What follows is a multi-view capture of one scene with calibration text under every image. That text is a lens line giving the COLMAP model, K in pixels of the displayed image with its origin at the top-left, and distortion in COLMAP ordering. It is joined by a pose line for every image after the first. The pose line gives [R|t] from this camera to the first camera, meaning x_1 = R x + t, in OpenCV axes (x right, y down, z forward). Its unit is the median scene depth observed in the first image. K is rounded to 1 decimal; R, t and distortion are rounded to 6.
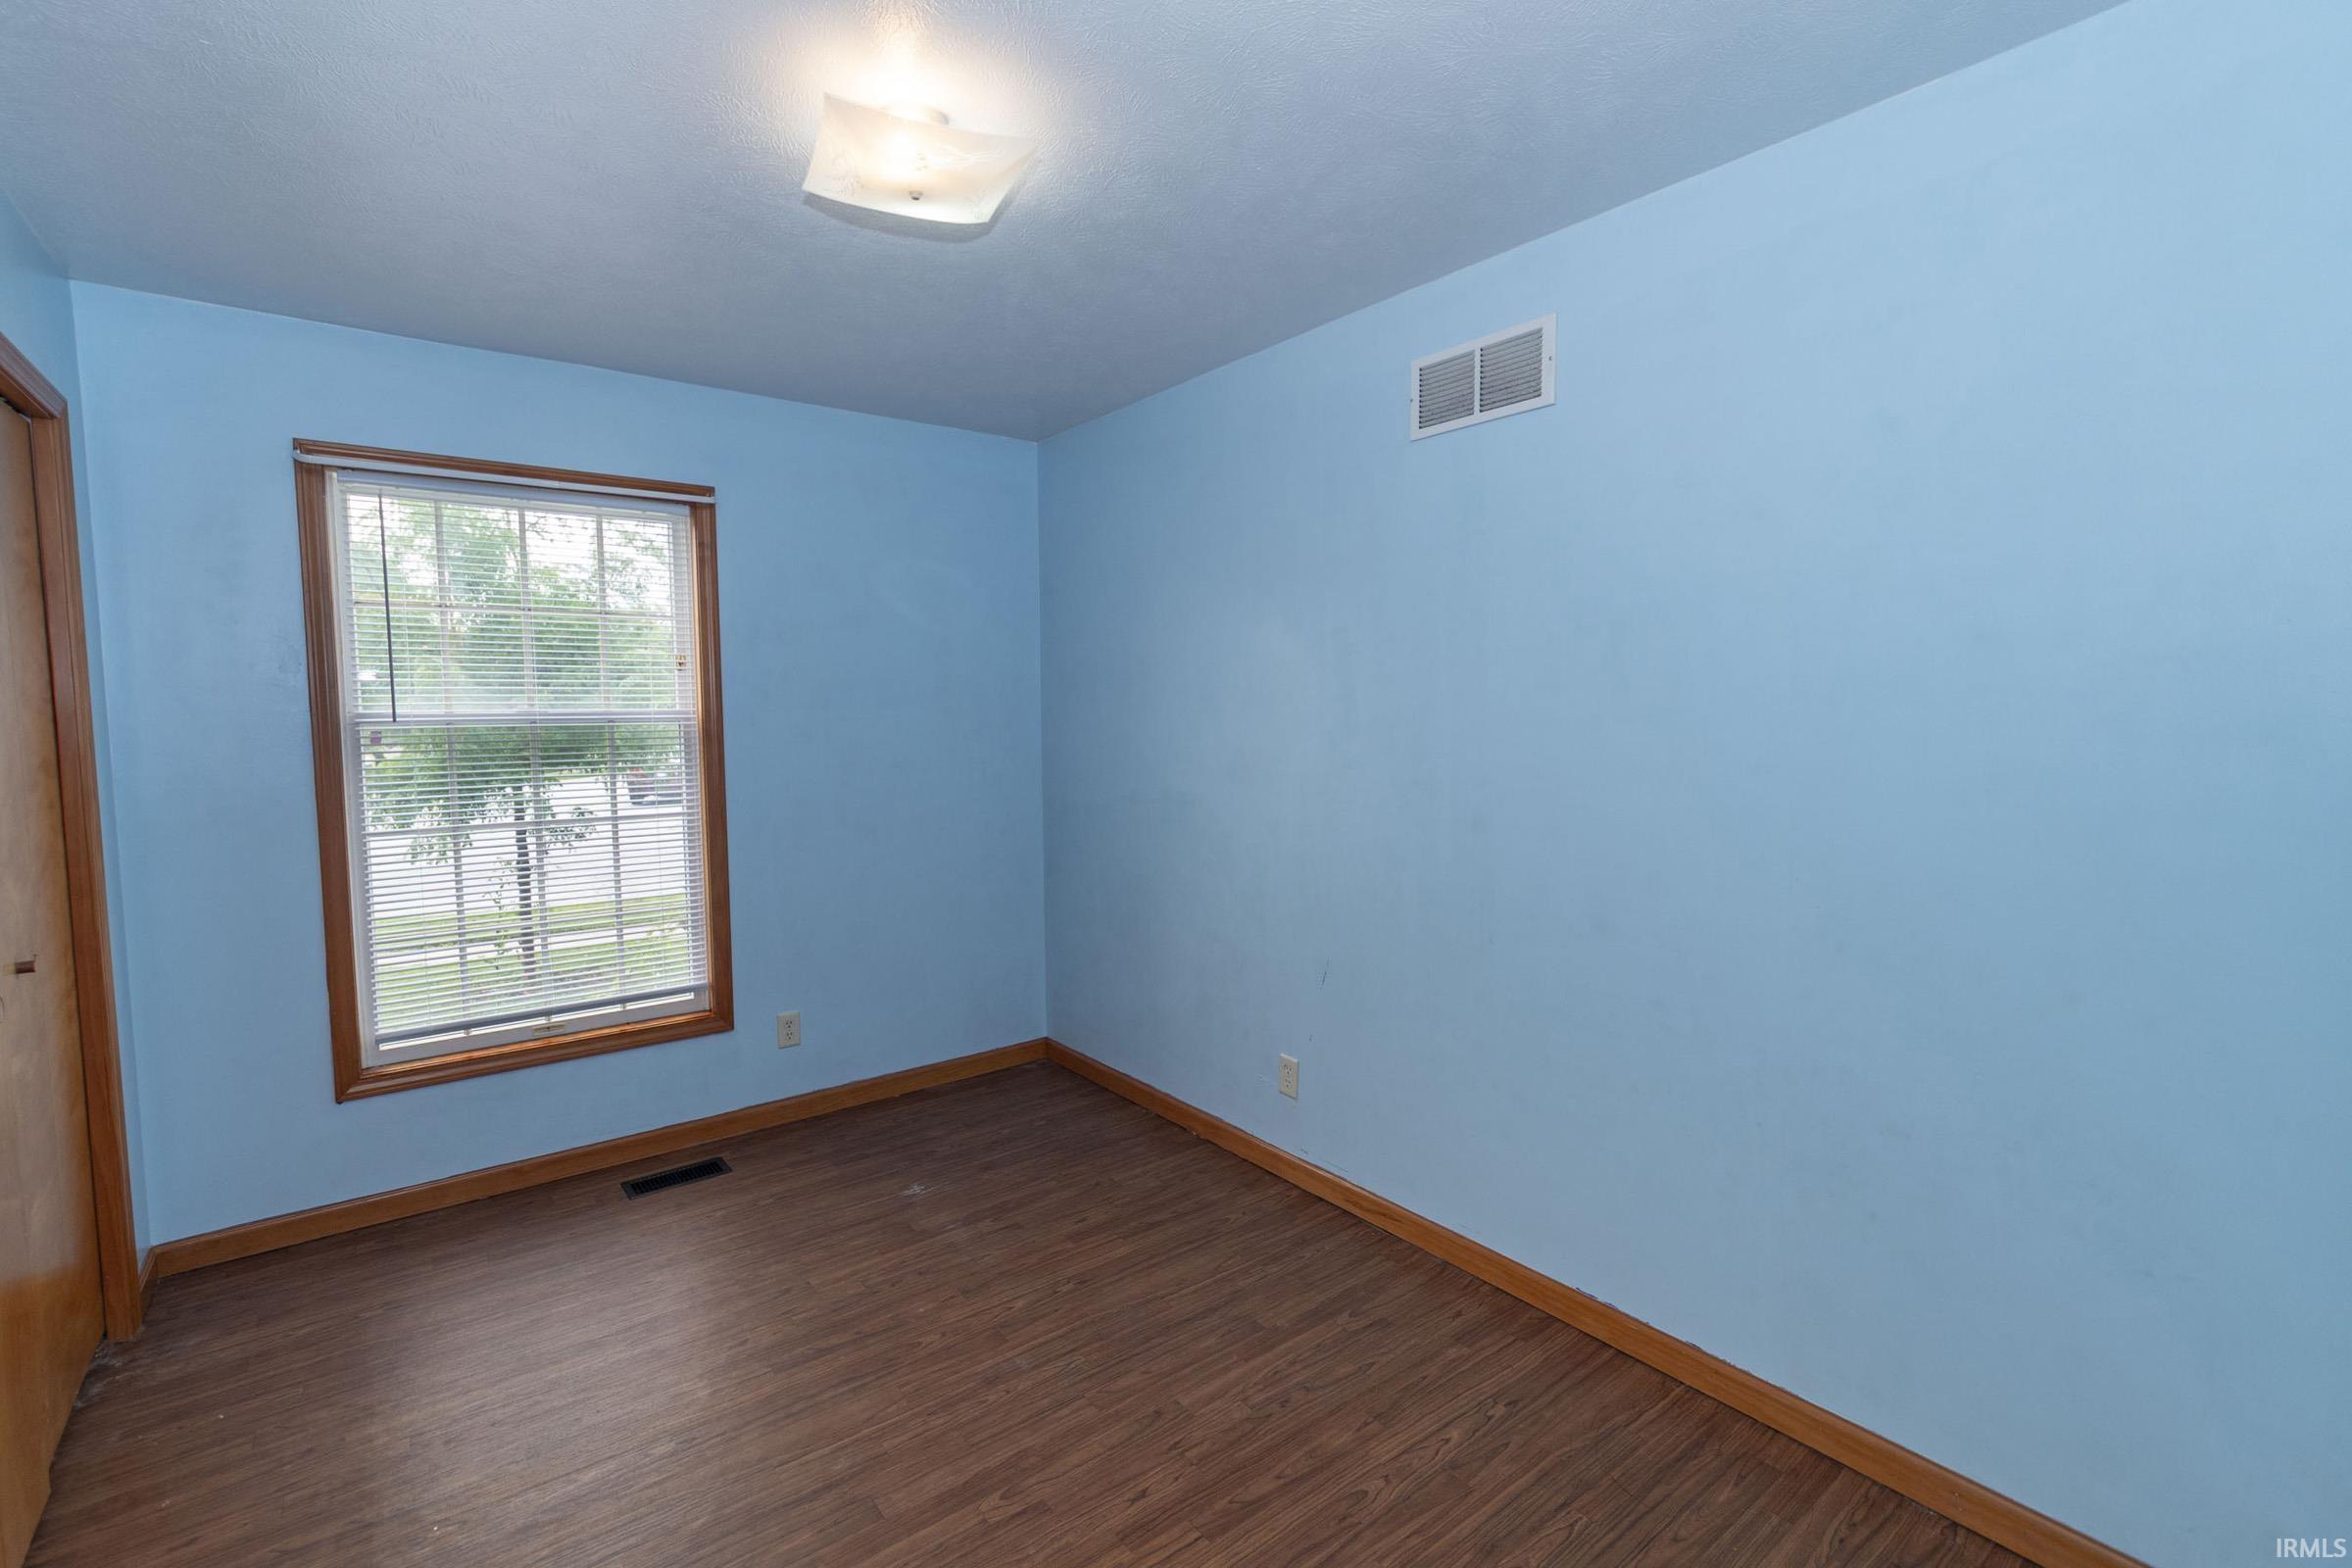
lens RADIAL K [[1021.1, 0, 1162.9], [0, 1021.1, 779.1], [0, 0, 1]] dist [-0.001604, -0.000188]
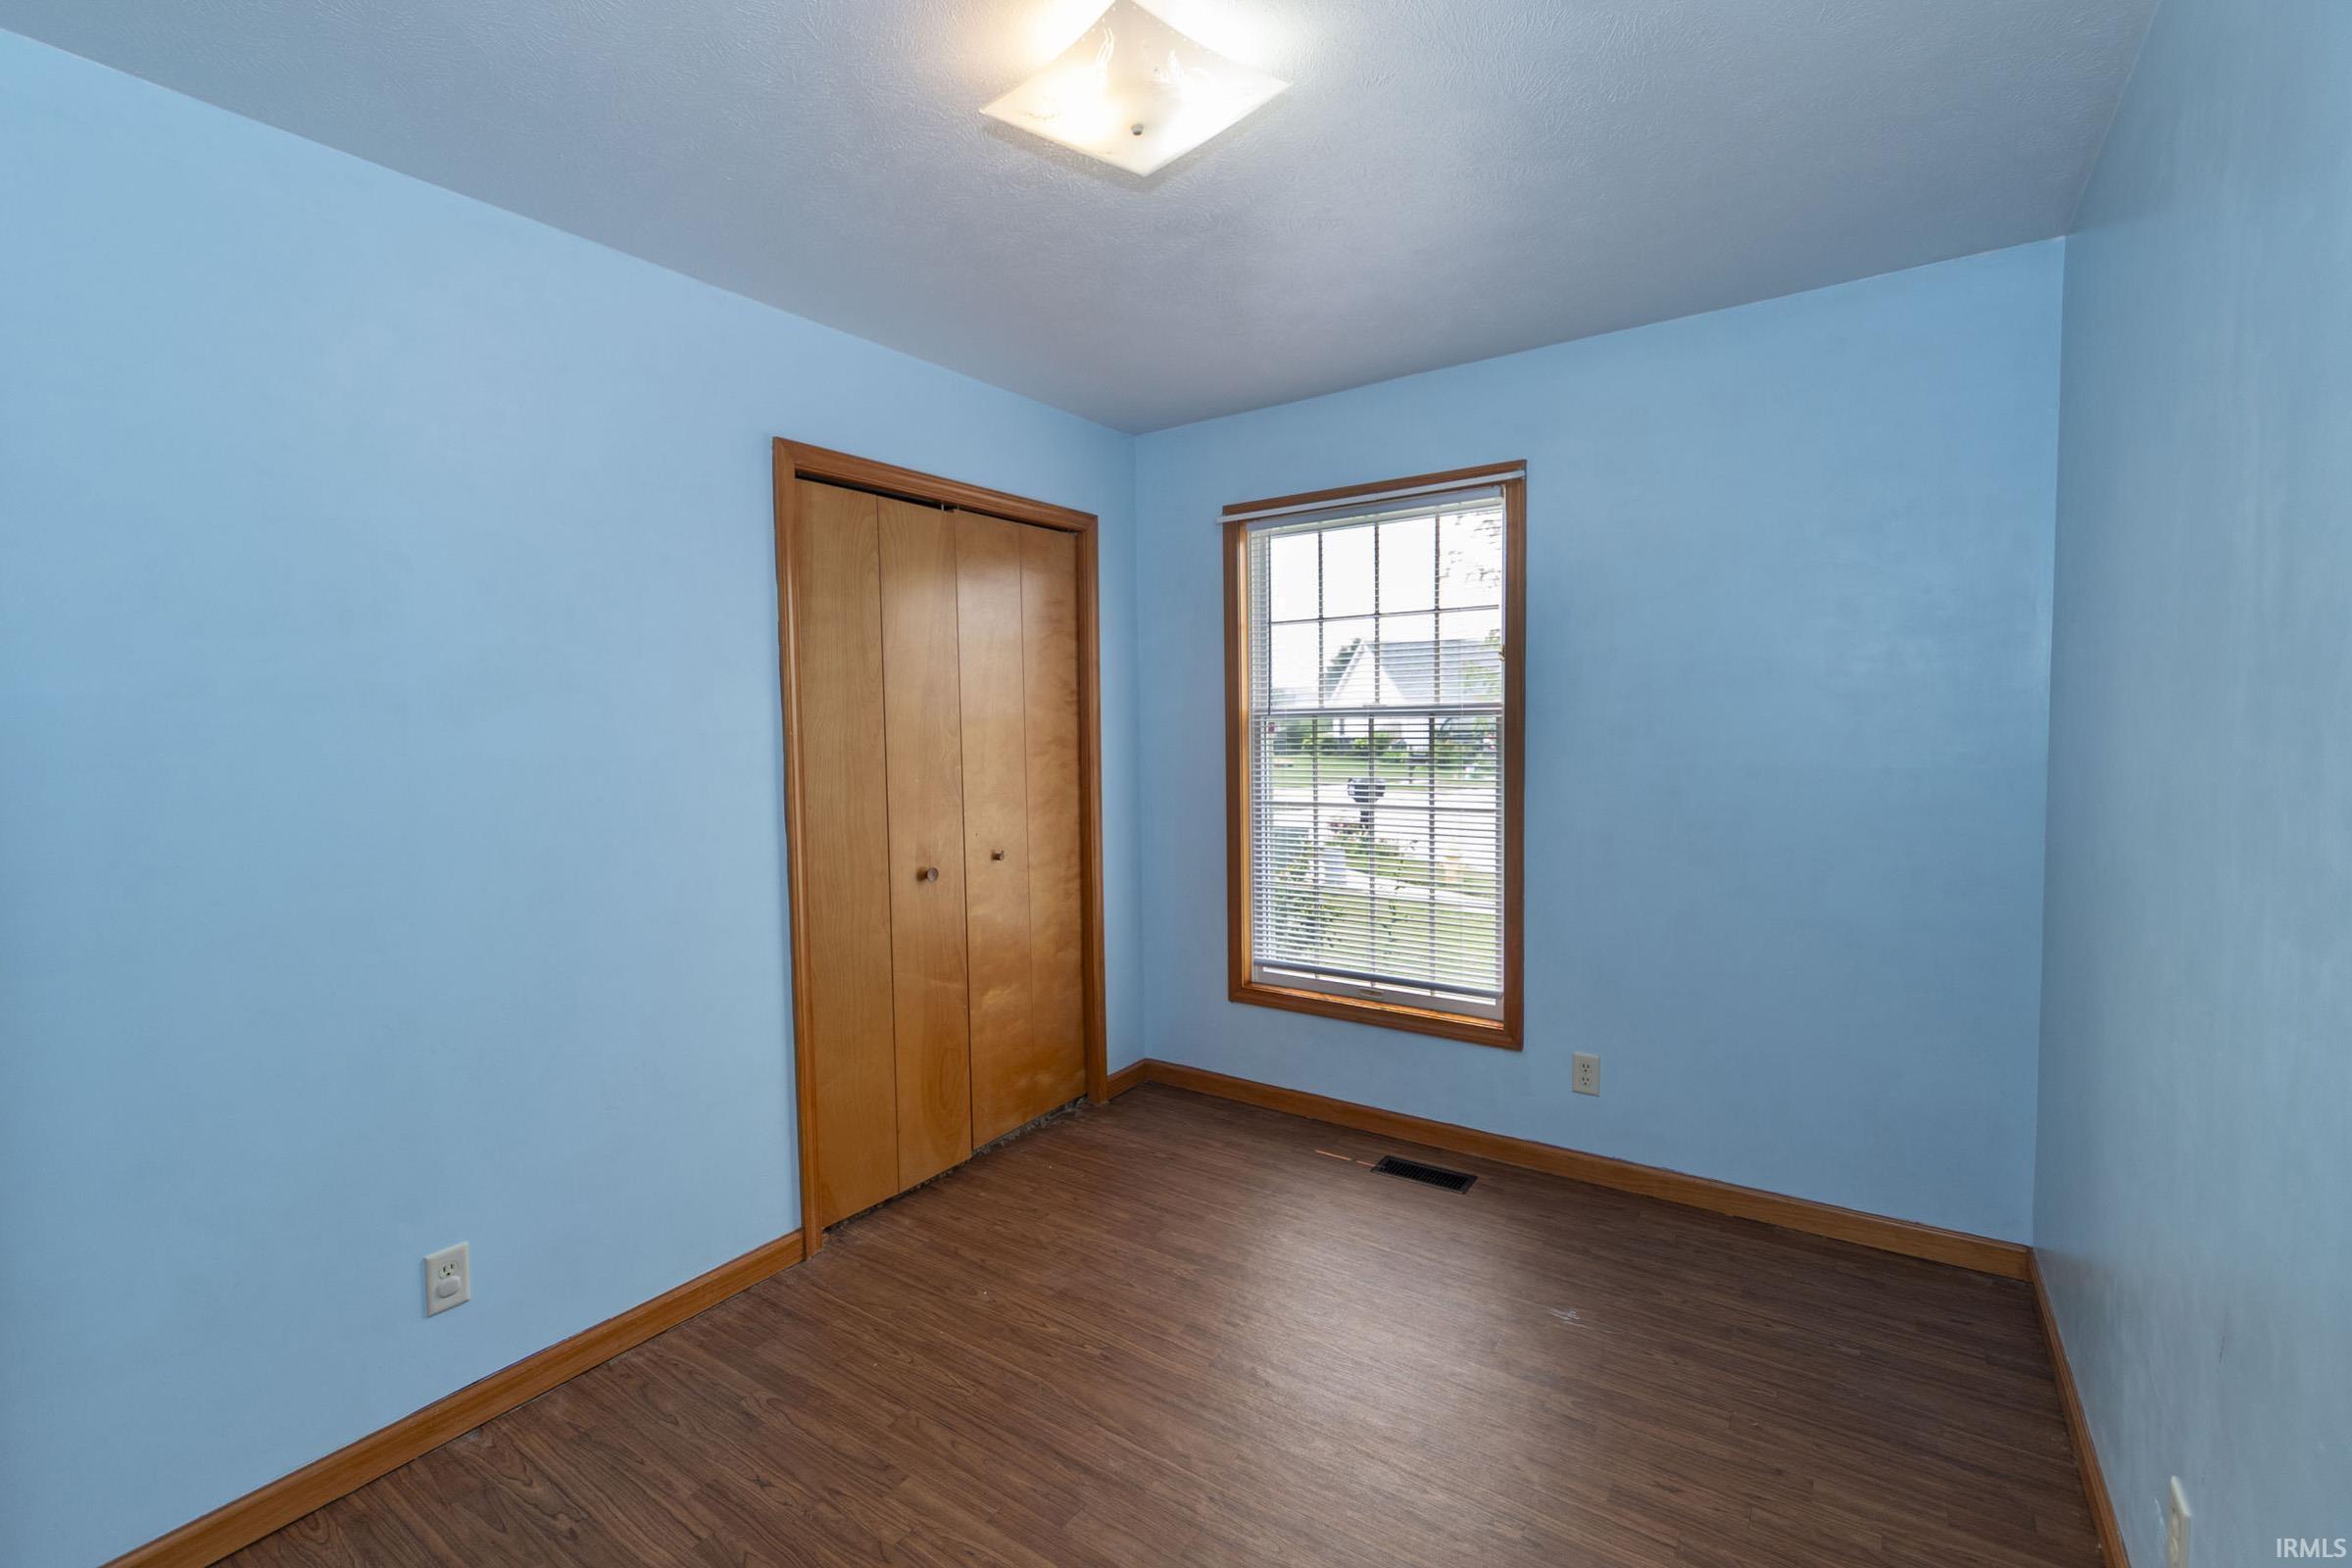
lens RADIAL K [[1021.1, 0, 1172.9], [0, 1021.1, 782.7], [0, 0, 1]] dist [-0.001604, -0.000188]
pose [[0.315326, 0.059887, -0.947092, 0.405628], [-0.056393, 0.997426, 0.044294, -0.021730], [0.947306, 0.039442, 0.317891, 0.487907]]
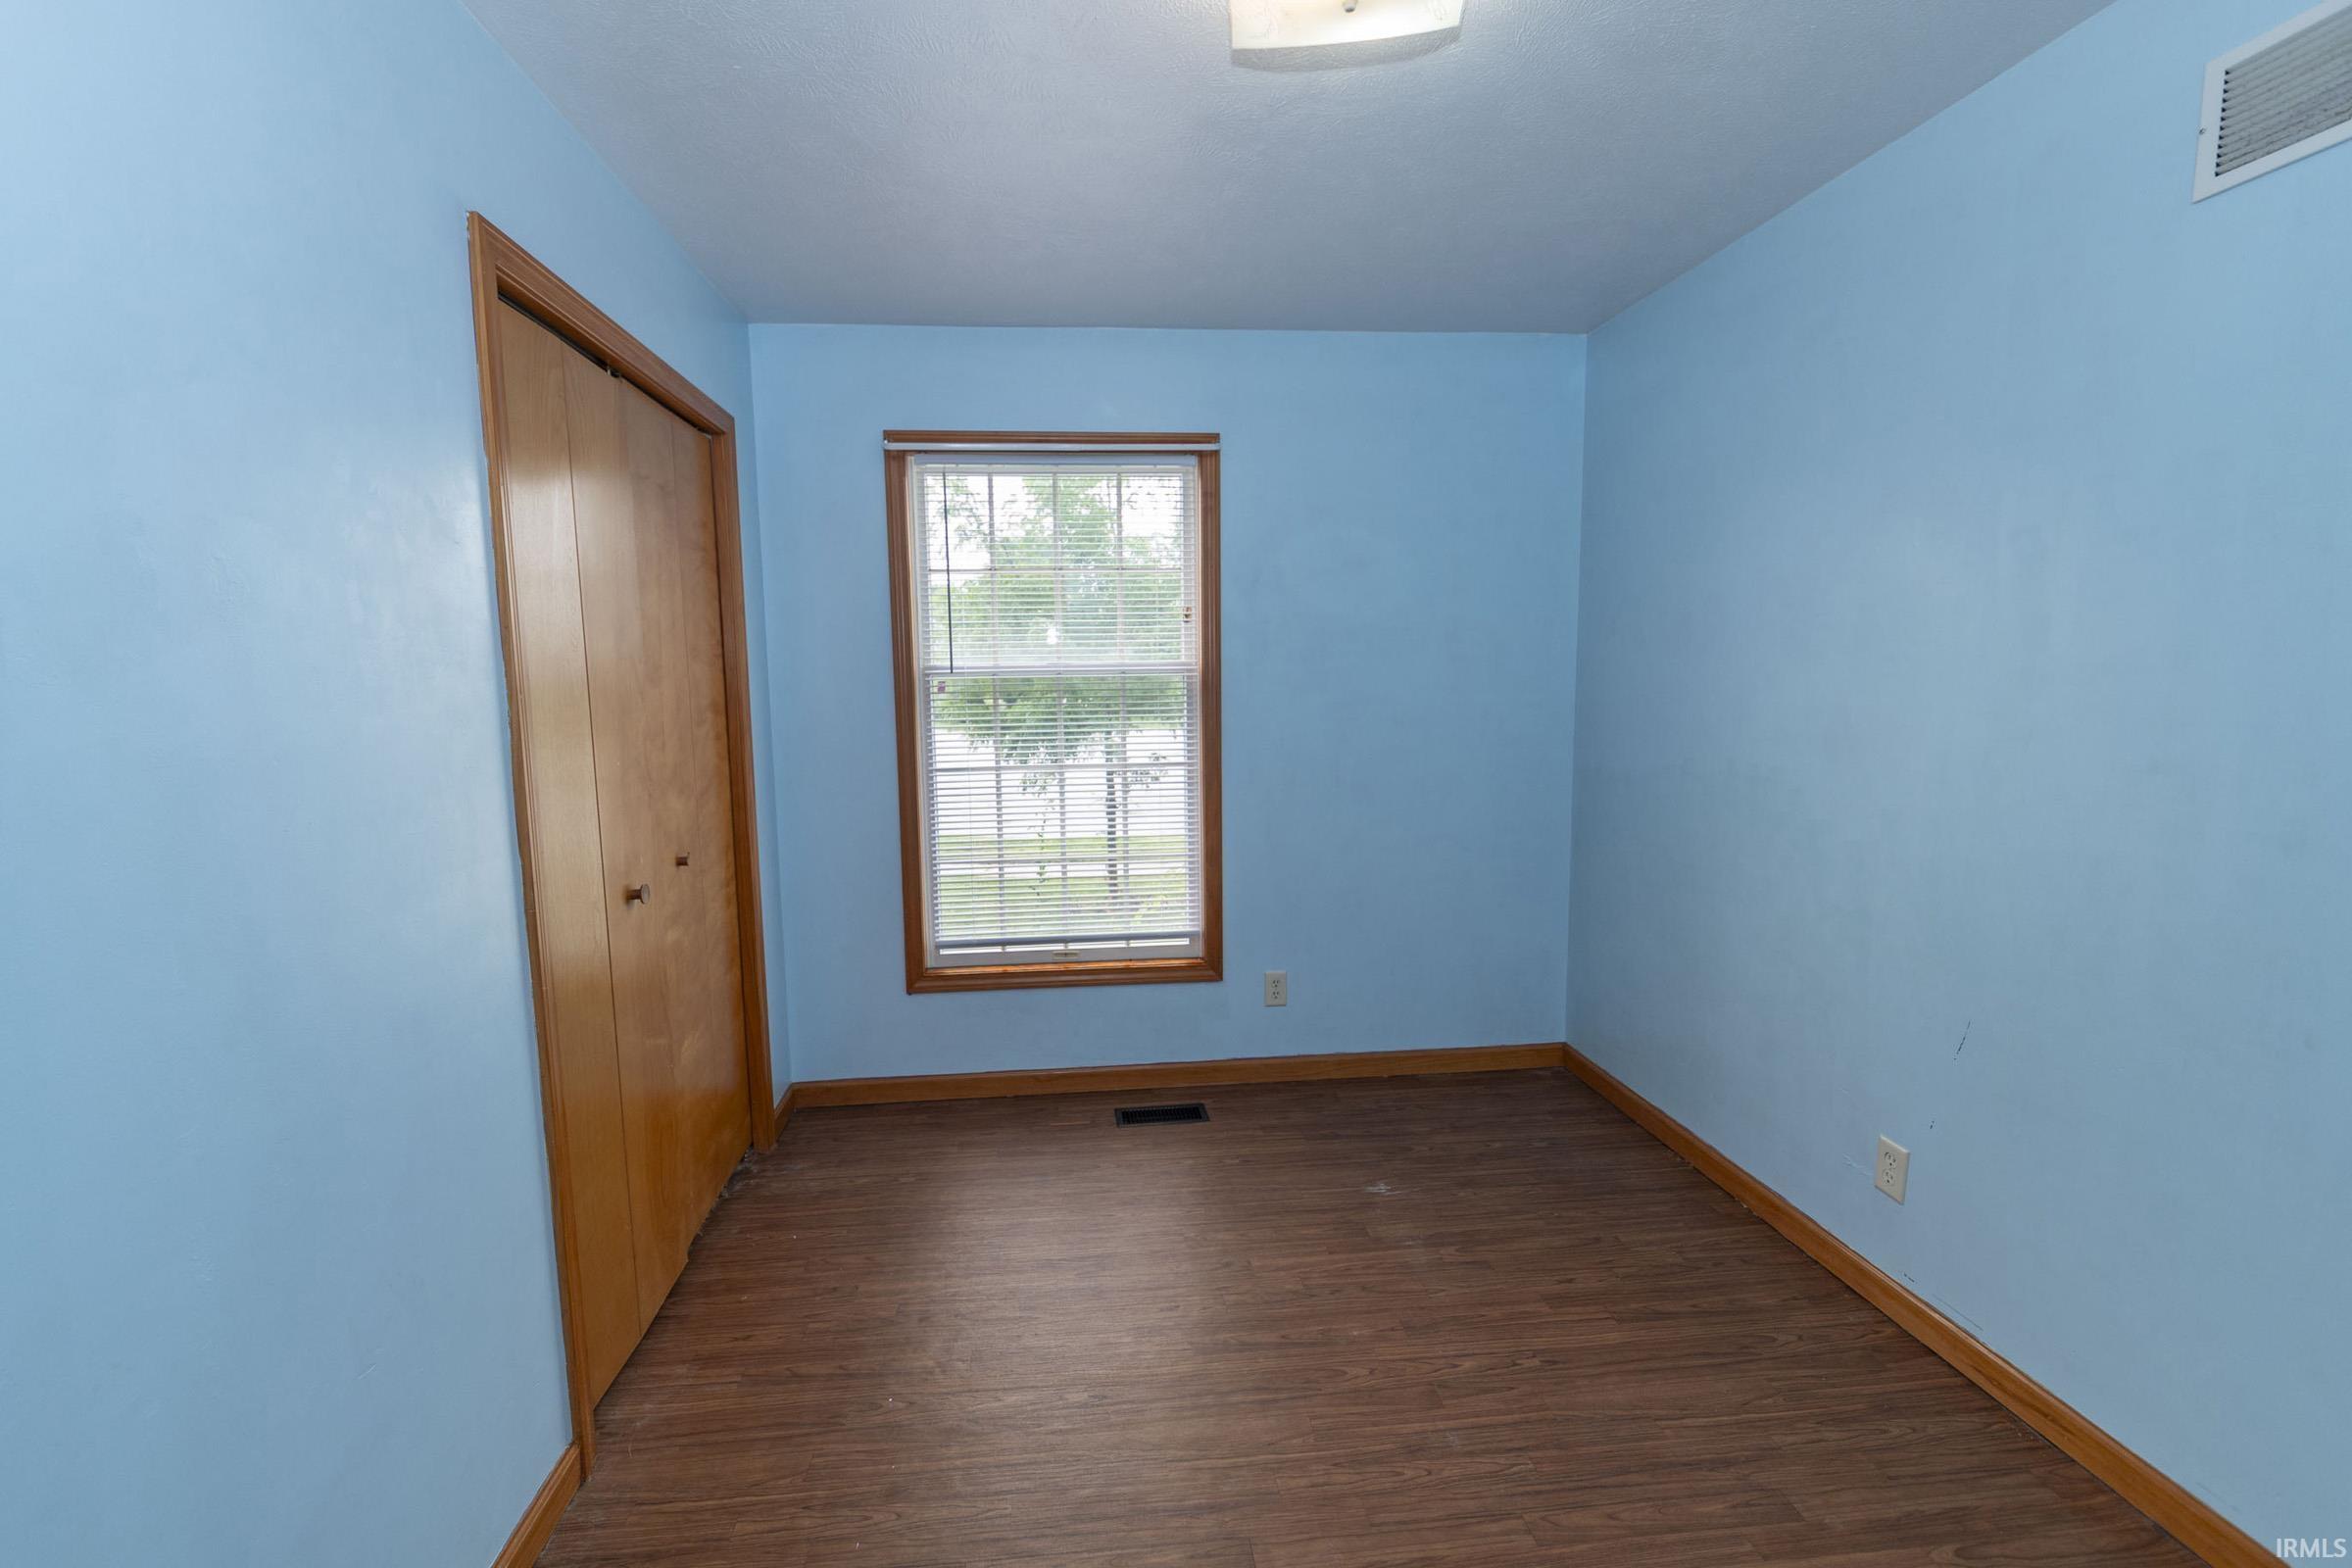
lens RADIAL K [[1021.1, 0, 1164.1], [0, 1021.1, 781.8], [0, 0, 1]] dist [-0.001604, -0.000188]
pose [[0.850755, 0.054481, -0.522730, 0.054171], [-0.030020, 0.998026, 0.055160, -0.004699], [0.524704, -0.031235, 0.850712, 0.147434]]
